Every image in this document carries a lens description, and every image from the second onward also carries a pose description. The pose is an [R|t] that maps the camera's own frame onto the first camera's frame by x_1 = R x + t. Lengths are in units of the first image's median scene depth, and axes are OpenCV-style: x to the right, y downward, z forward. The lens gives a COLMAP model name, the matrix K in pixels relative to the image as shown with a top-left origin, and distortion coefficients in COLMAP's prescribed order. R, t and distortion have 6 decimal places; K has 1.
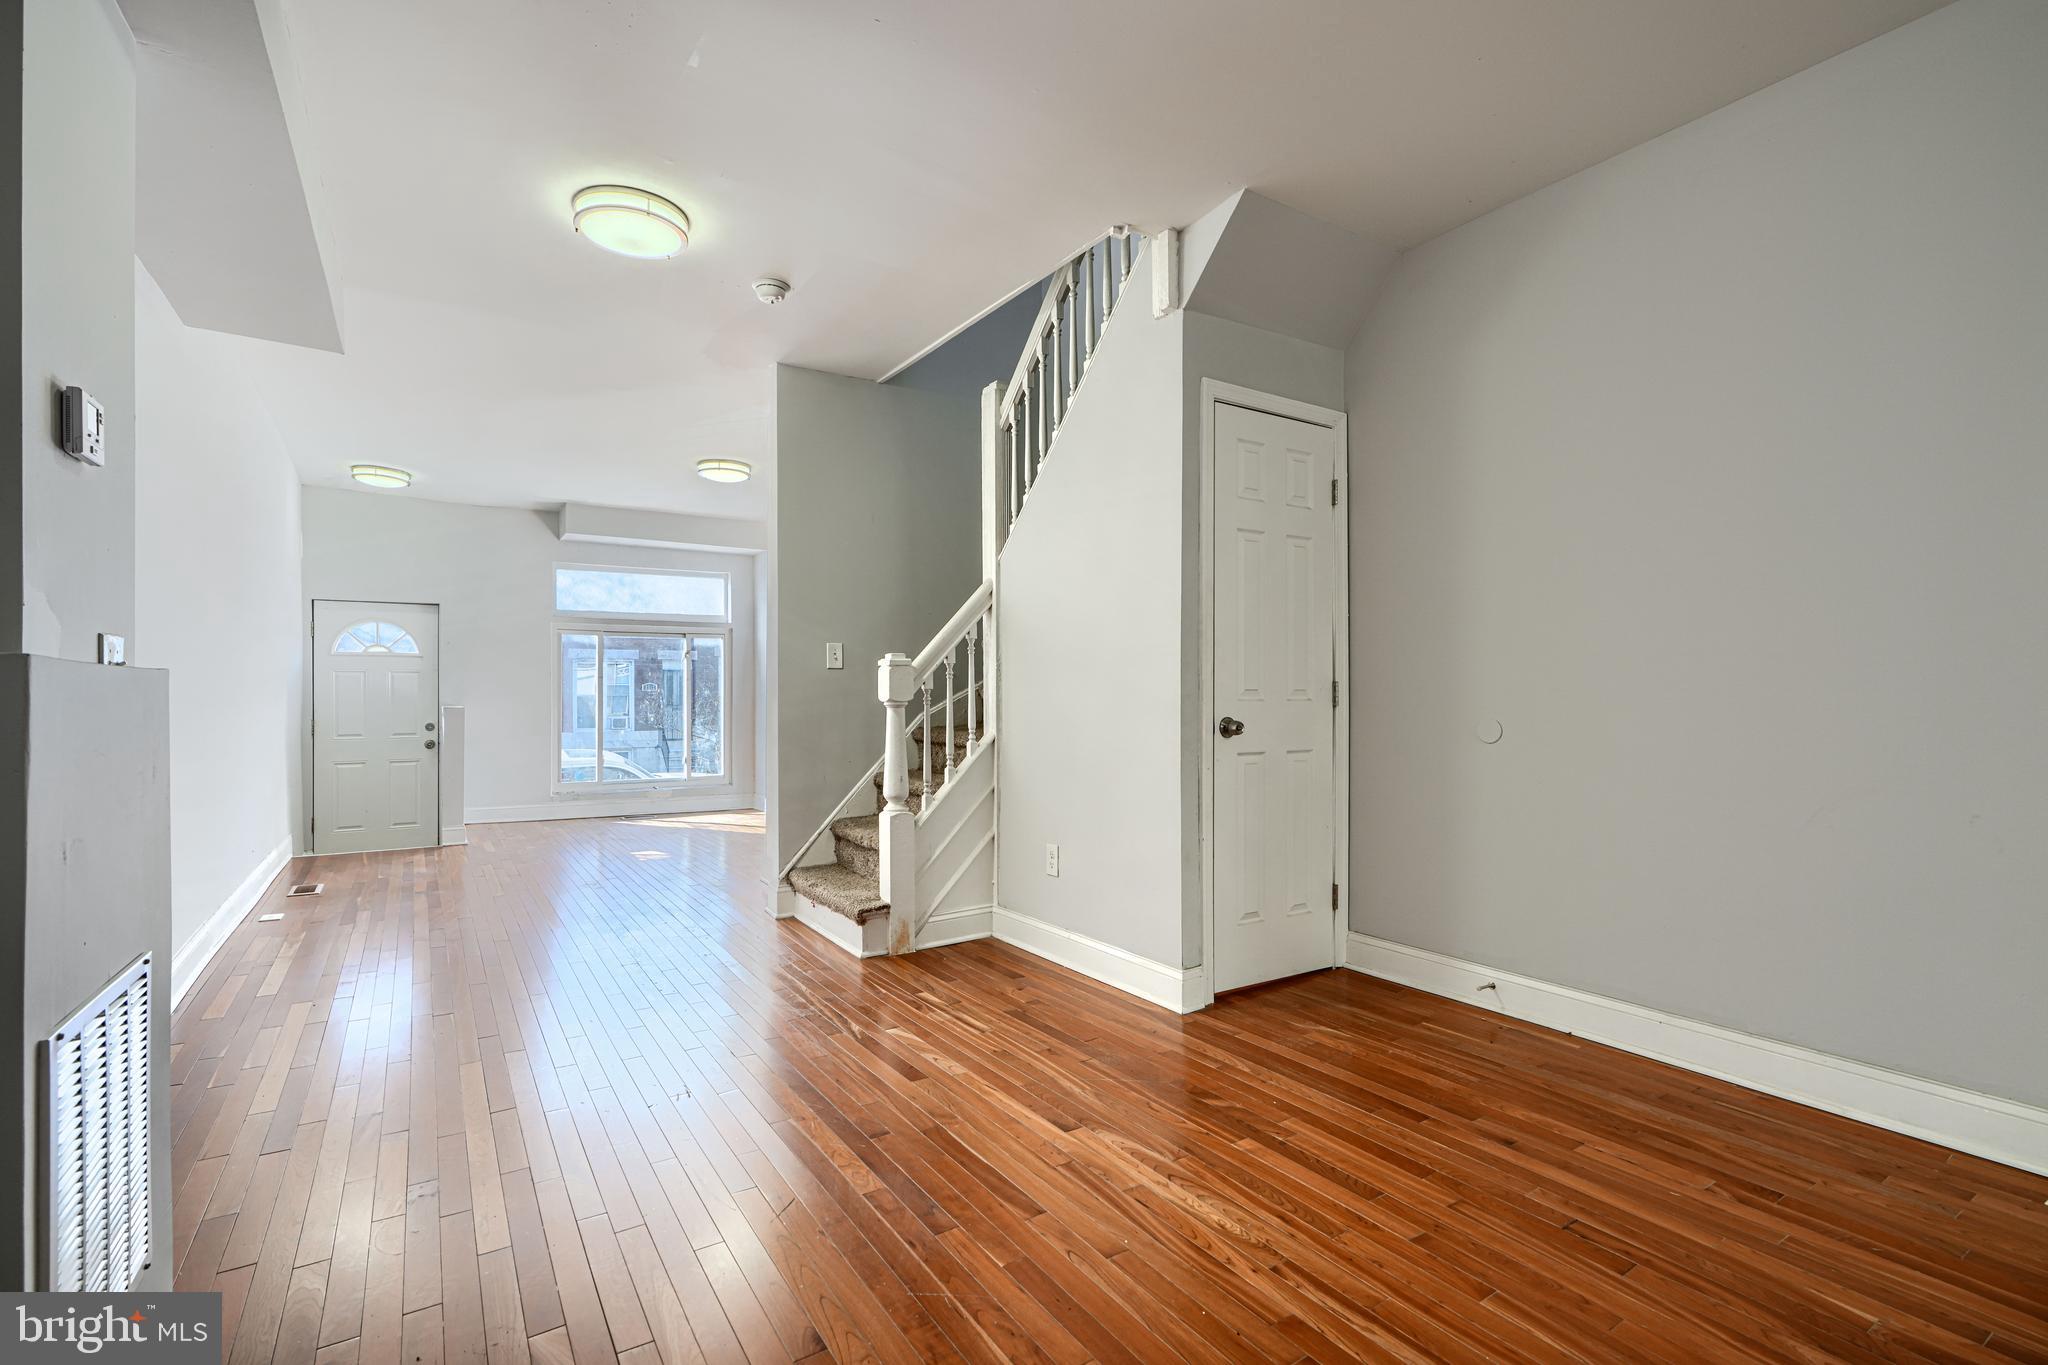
lens RADIAL K [[926.7, 0, 1021.2], [0, 926.7, 689.0], [0, 0, 1]] dist [0.003143, -0.000611]
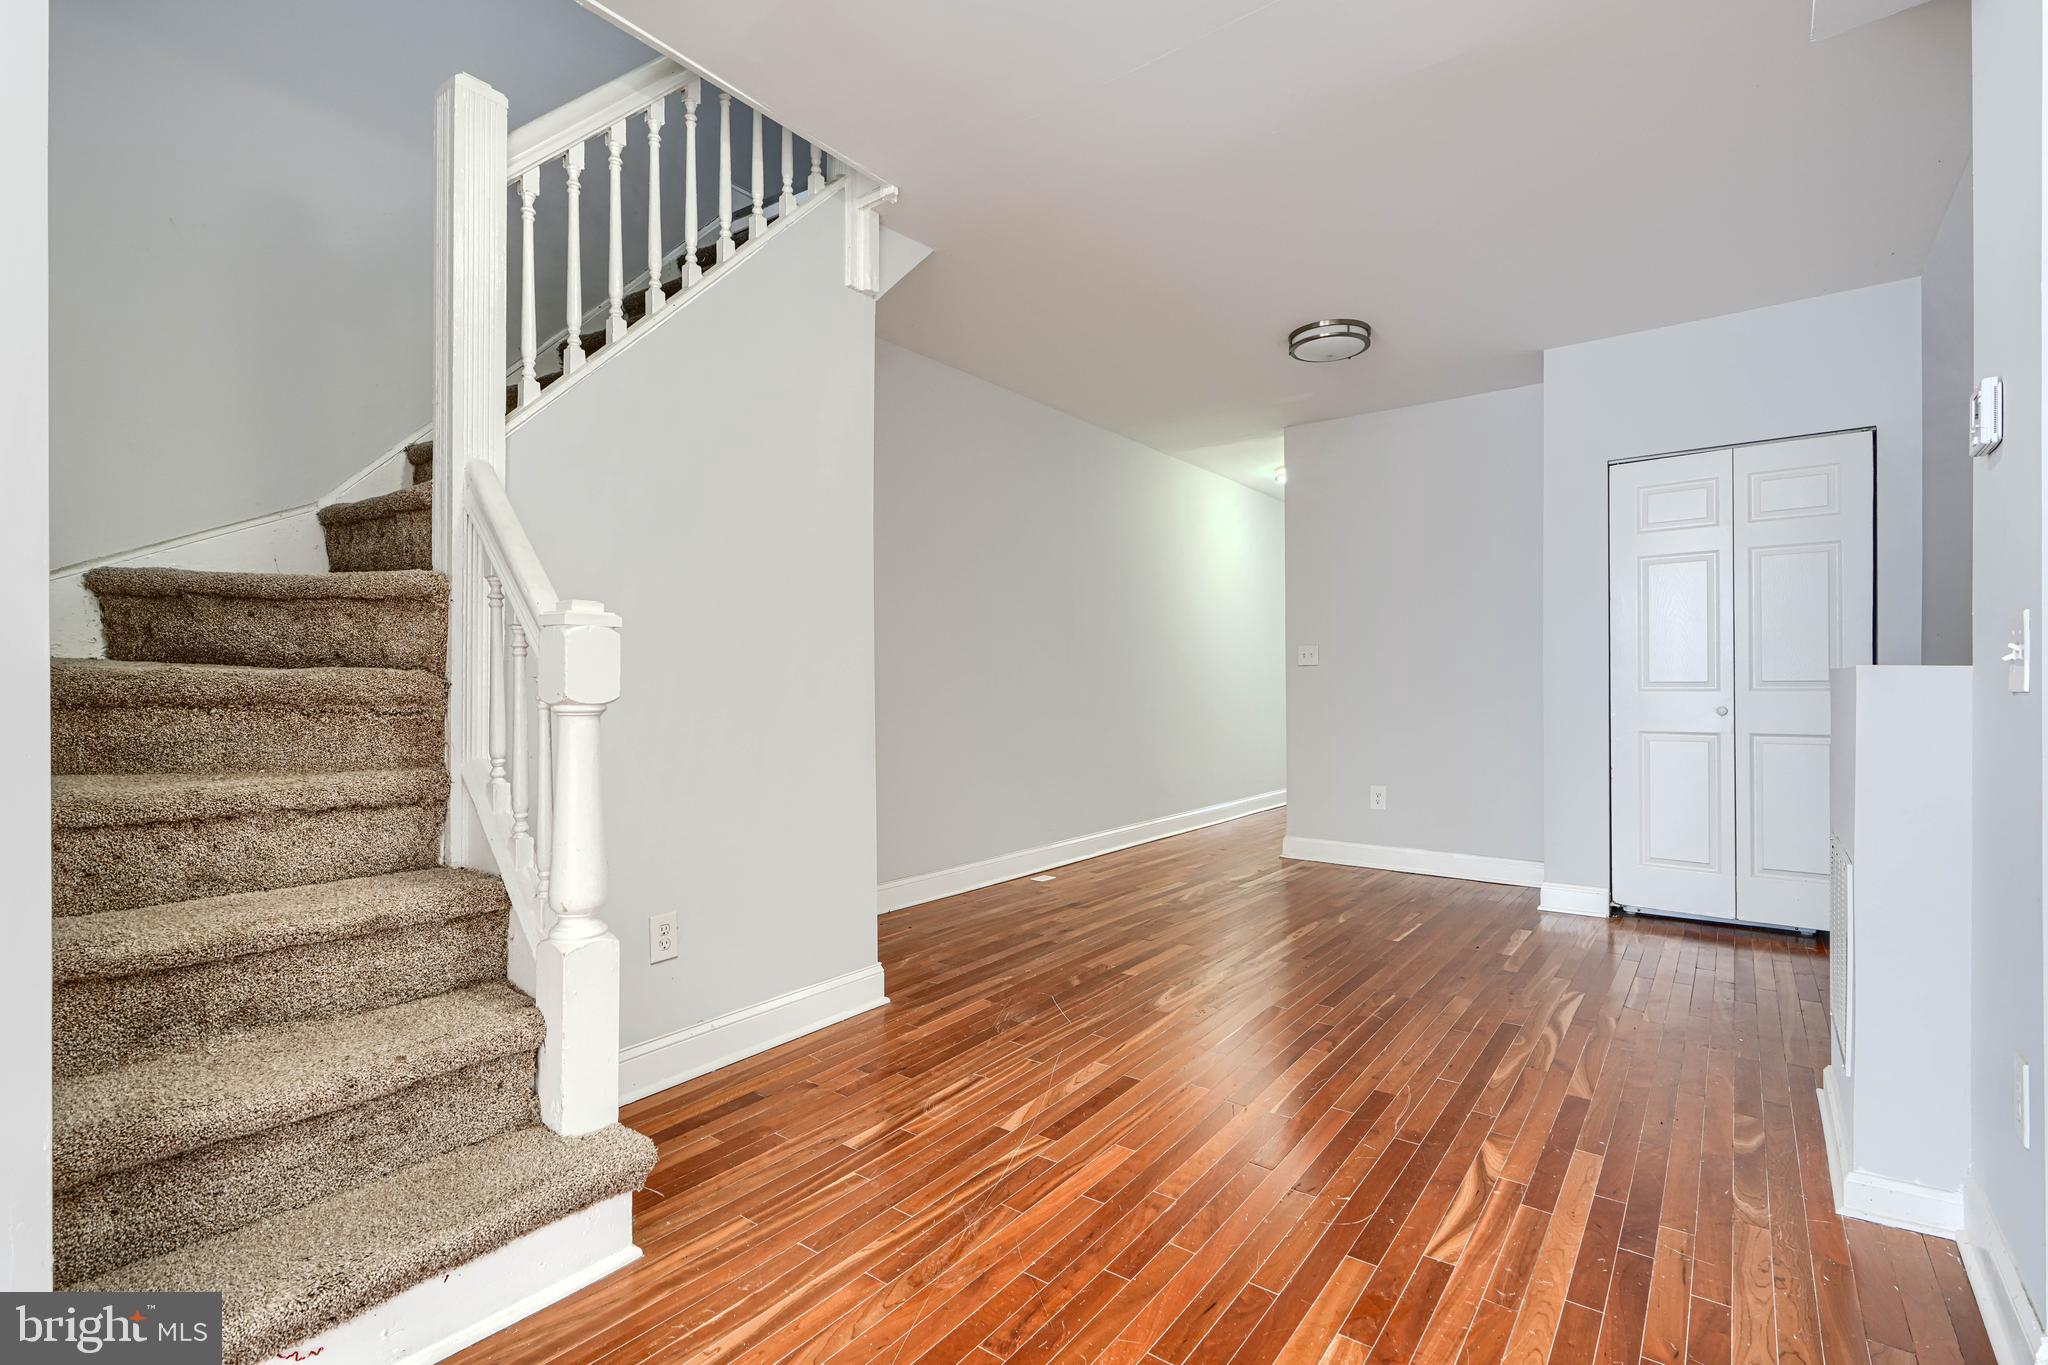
lens RADIAL K [[926.7, 0, 1026.5], [0, 926.7, 683.1], [0, 0, 1]] dist [0.003143, -0.000611]
pose [[-0.338979, 0.005153, 0.940780, -0.667069], [-0.001476, 0.999981, -0.006009, 0.005992], [-0.940793, -0.003426, -0.338965, 0.963010]]
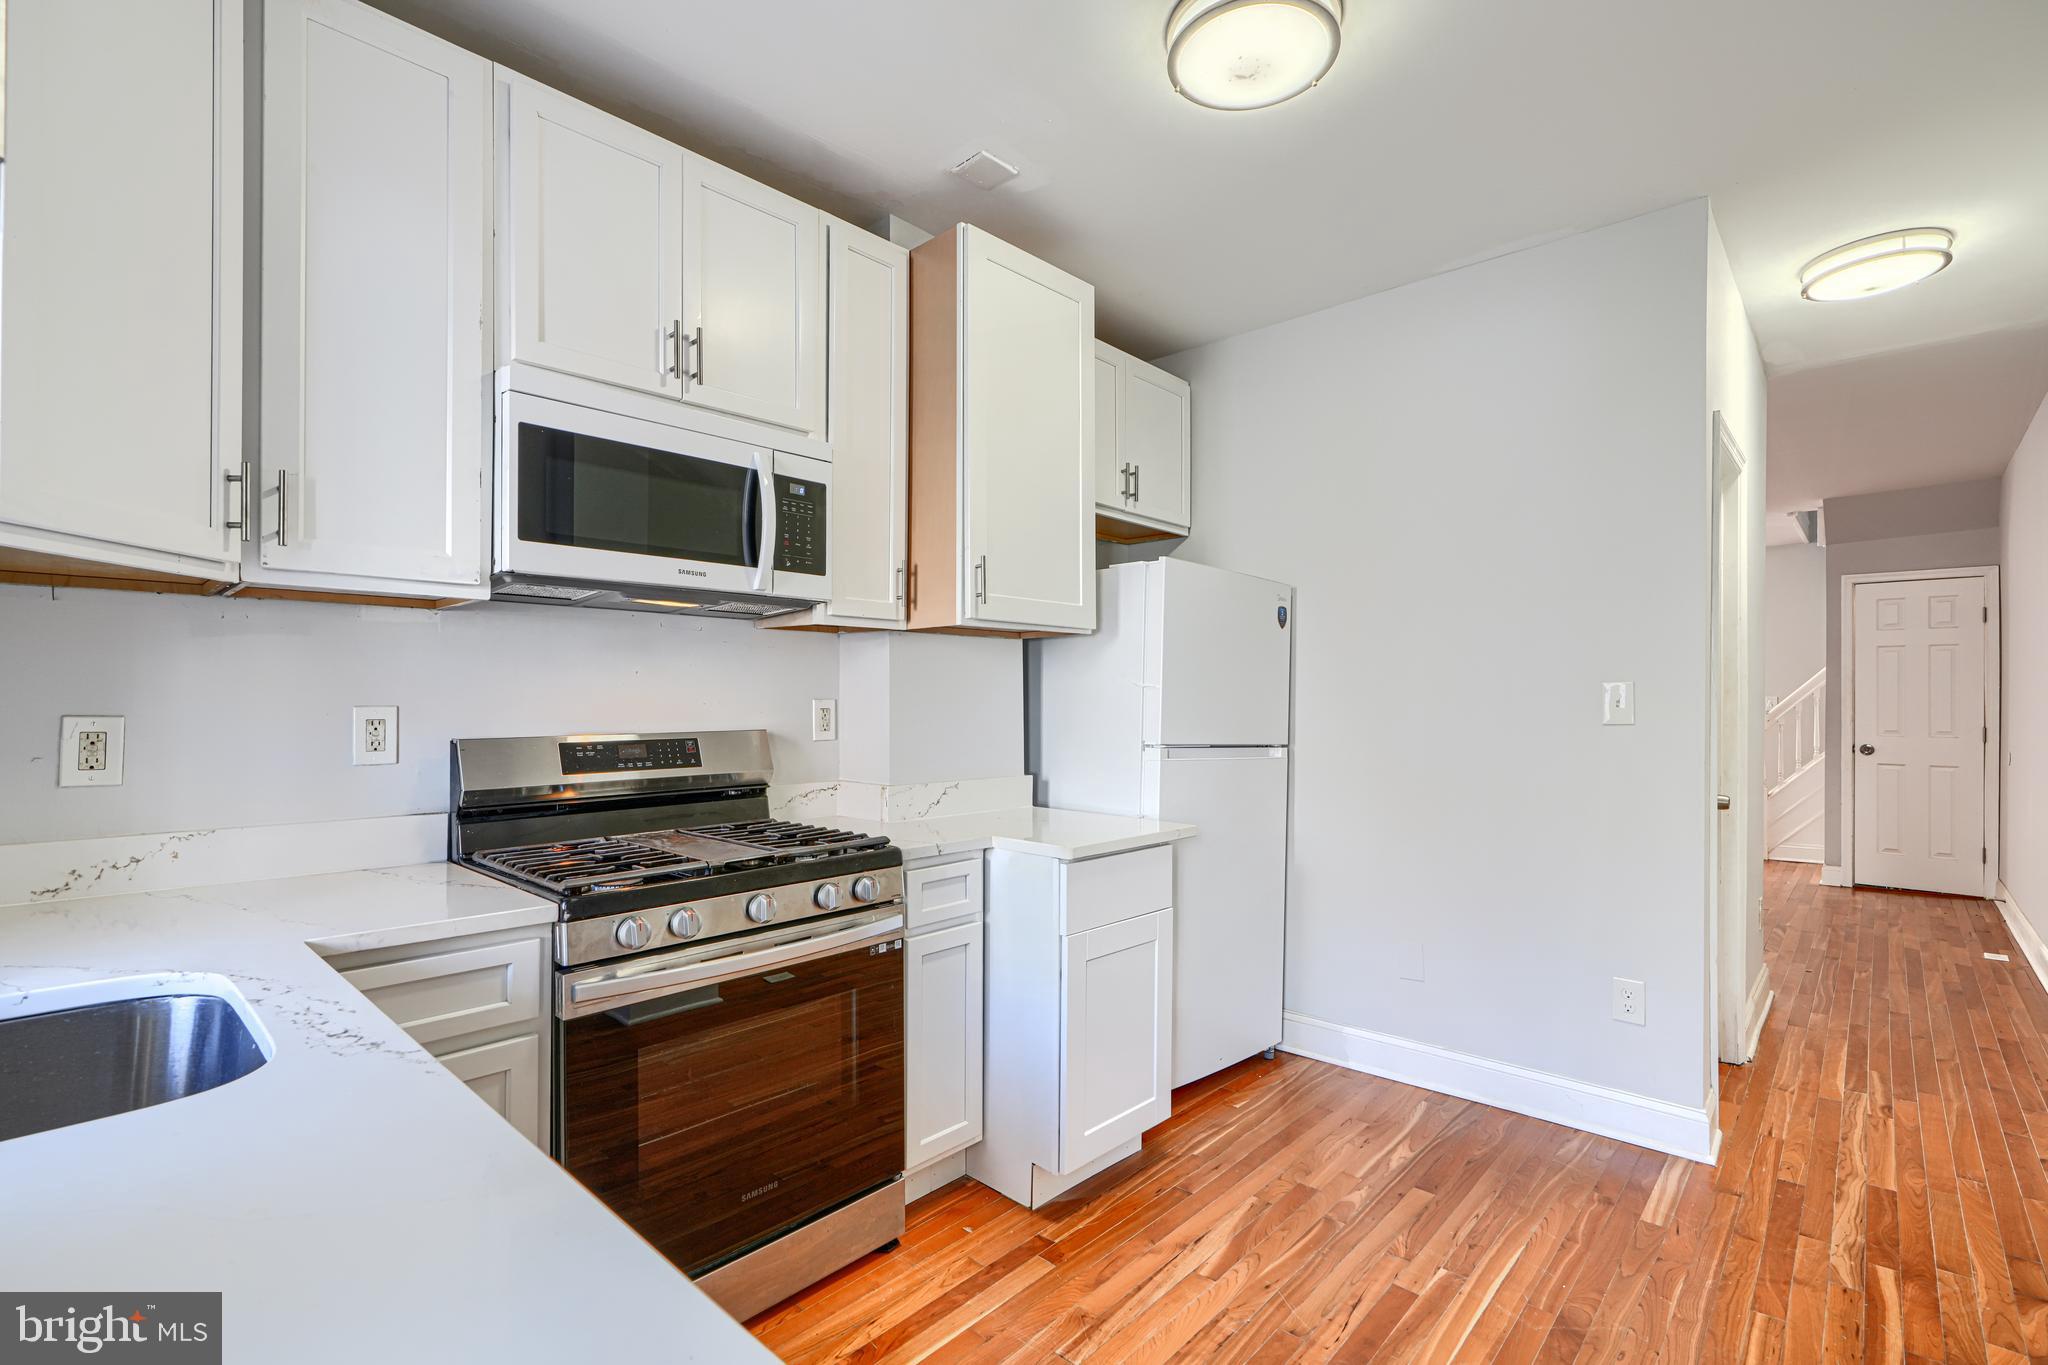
lens RADIAL K [[926.7, 0, 1003.5], [0, 926.7, 688.4], [0, 0, 1]] dist [0.003143, -0.000611]
pose [[0.257923, -0.004214, -0.966156, 1.390893], [0.005436, 0.999981, -0.002910, -0.077468], [0.966150, -0.004502, 0.257941, -1.065801]]
